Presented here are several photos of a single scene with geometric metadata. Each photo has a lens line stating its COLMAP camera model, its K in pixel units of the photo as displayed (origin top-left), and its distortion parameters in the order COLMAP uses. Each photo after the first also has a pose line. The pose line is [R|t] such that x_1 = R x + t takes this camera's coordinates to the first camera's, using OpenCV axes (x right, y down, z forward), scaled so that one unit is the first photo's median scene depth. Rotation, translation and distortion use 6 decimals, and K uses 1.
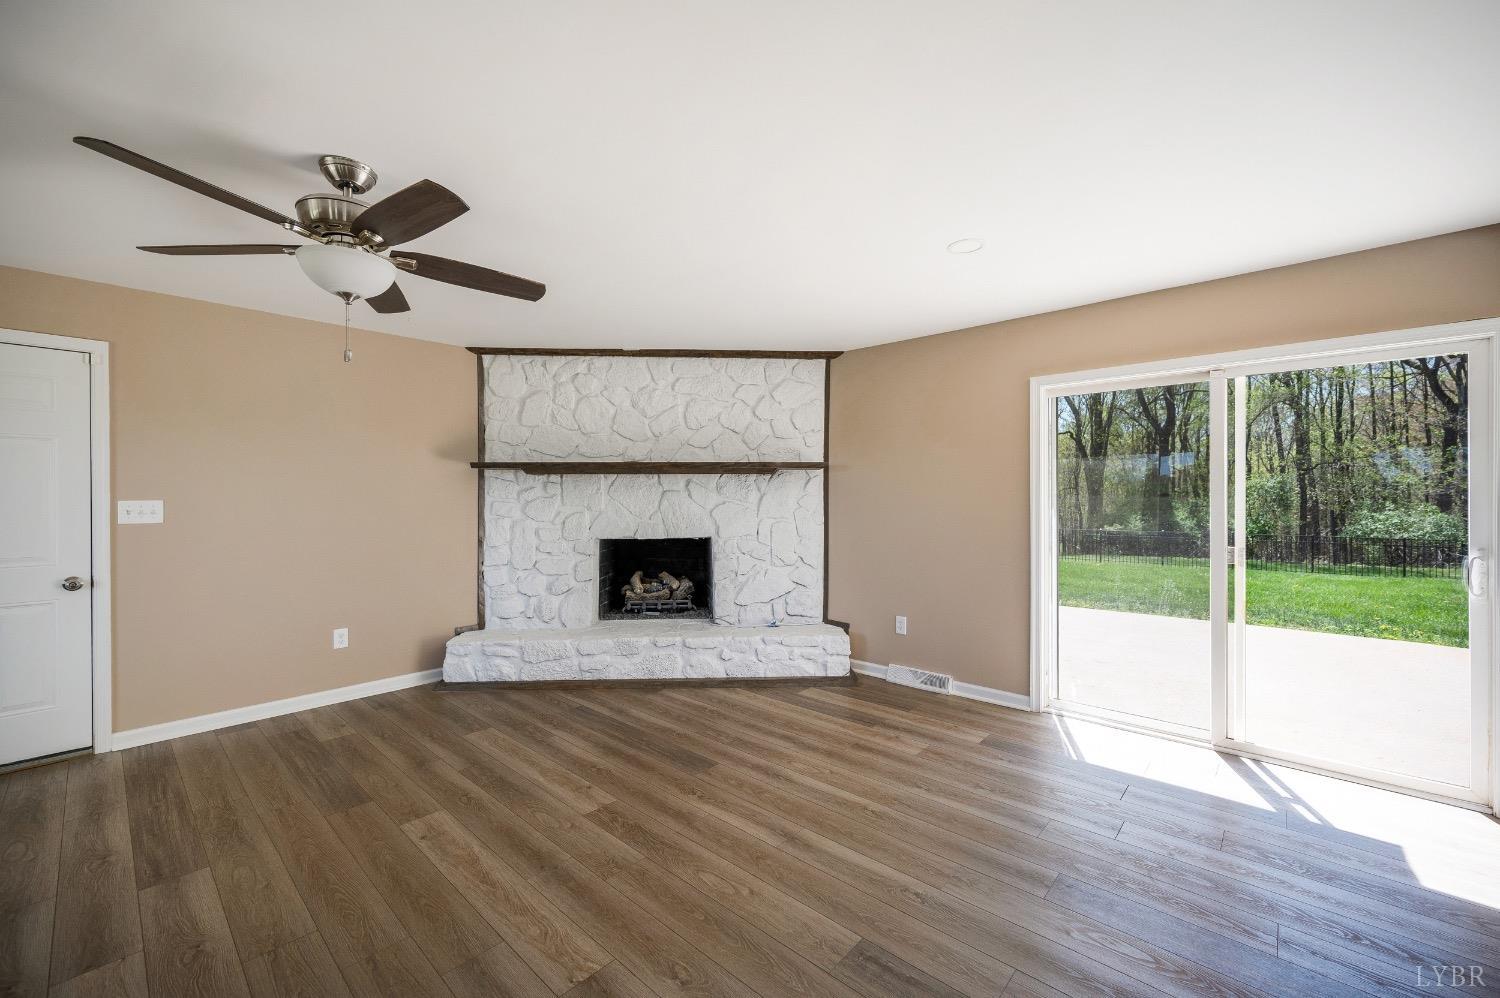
lens RADIAL K [[600.1, 0, 751.3], [0, 600.1, 499.5], [0, 0, 1]] dist [0.004057, -0.000942]
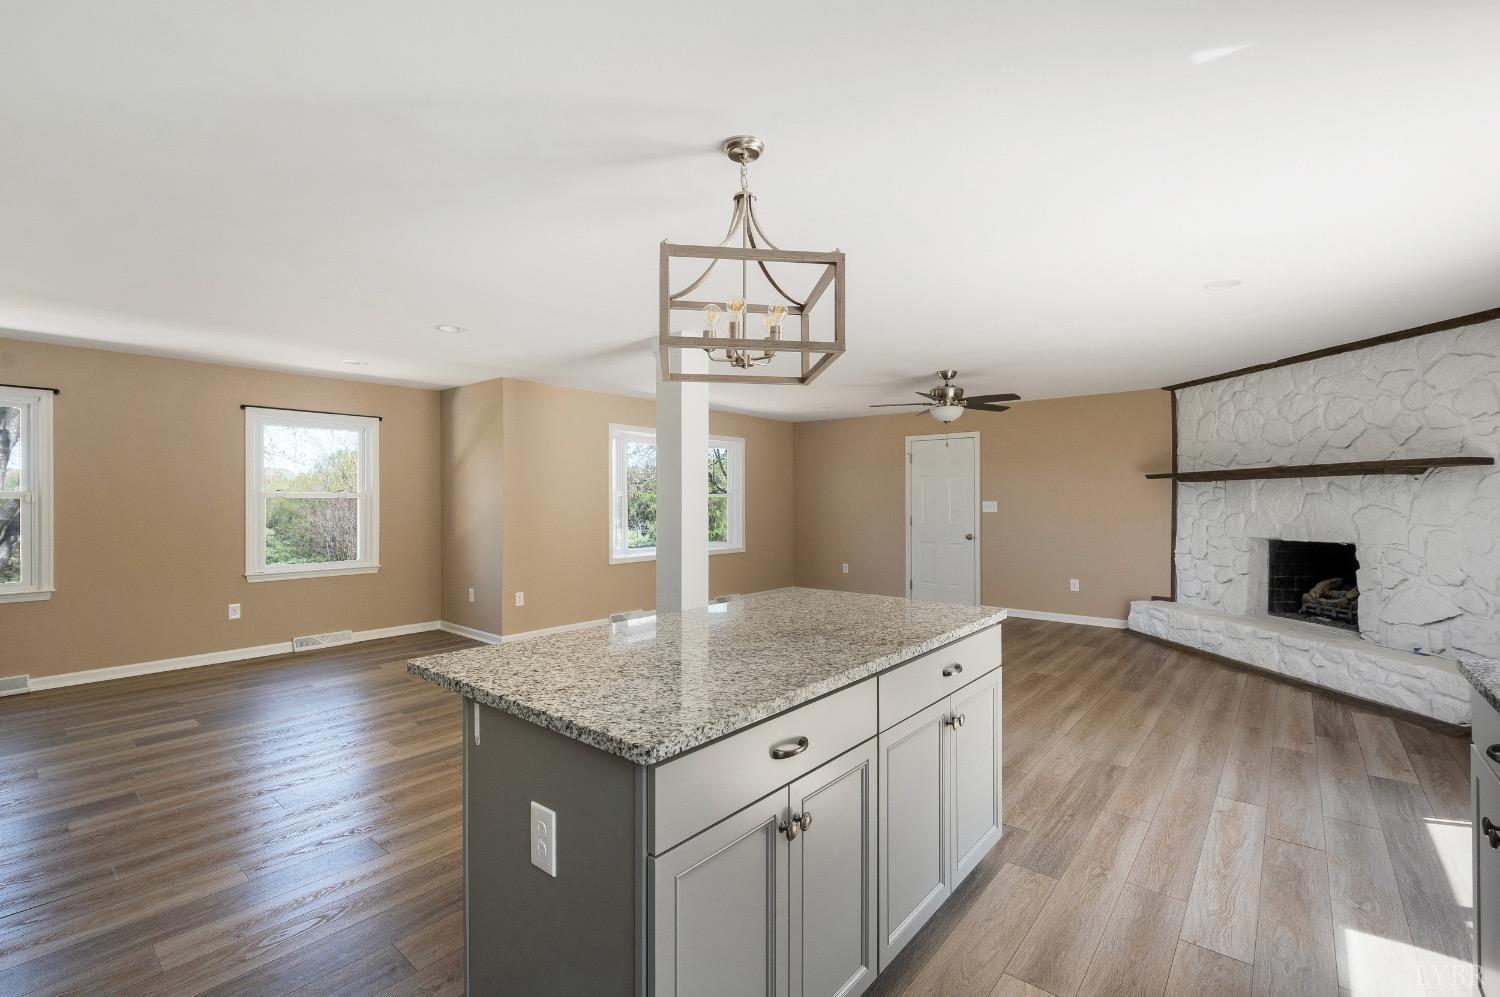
lens RADIAL K [[659.0, 0, 738.6], [0, 659.0, 500.3], [0, 0, 1]] dist [0.000598, -0.000395]
pose [[0.030424, 0.001865, -0.999535, 0.953460], [-0.002583, 0.999995, 0.001787, -0.002985], [0.999534, 0.002527, 0.030429, 0.017376]]
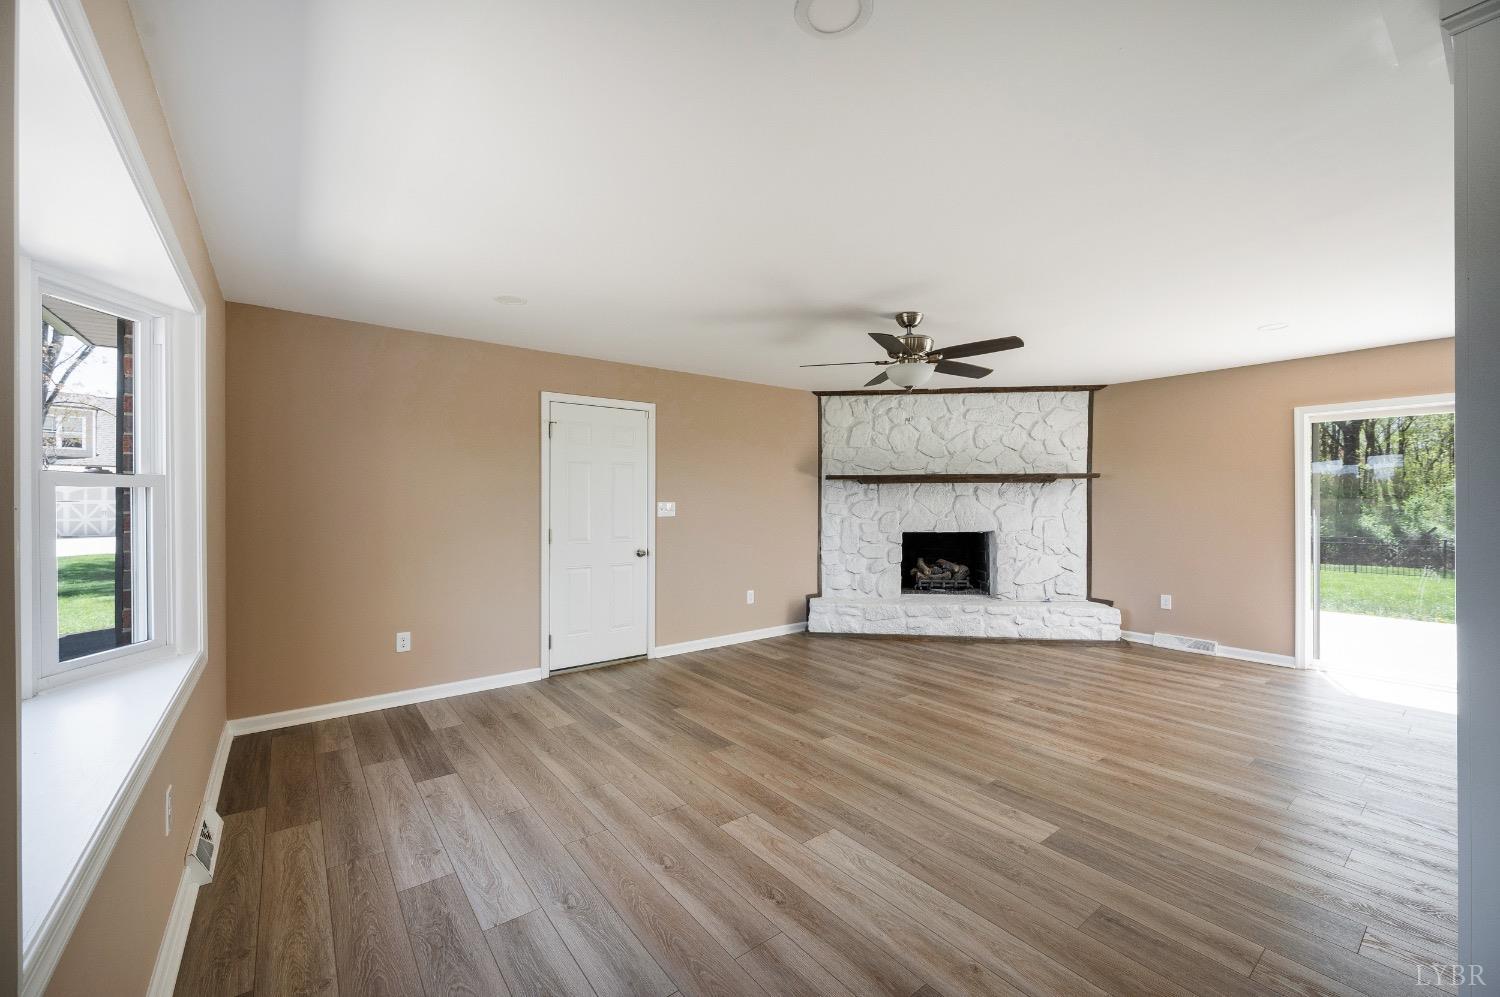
lens RADIAL K [[600.1, 0, 749.1], [0, 600.1, 499.7], [0, 0, 1]] dist [0.004057, -0.000942]
pose [[0.985604, 0.001323, -0.169068, -0.381278], [-0.002154, 0.999987, -0.004728, 0.001643], [0.169059, 0.005024, 0.985593, -0.377073]]
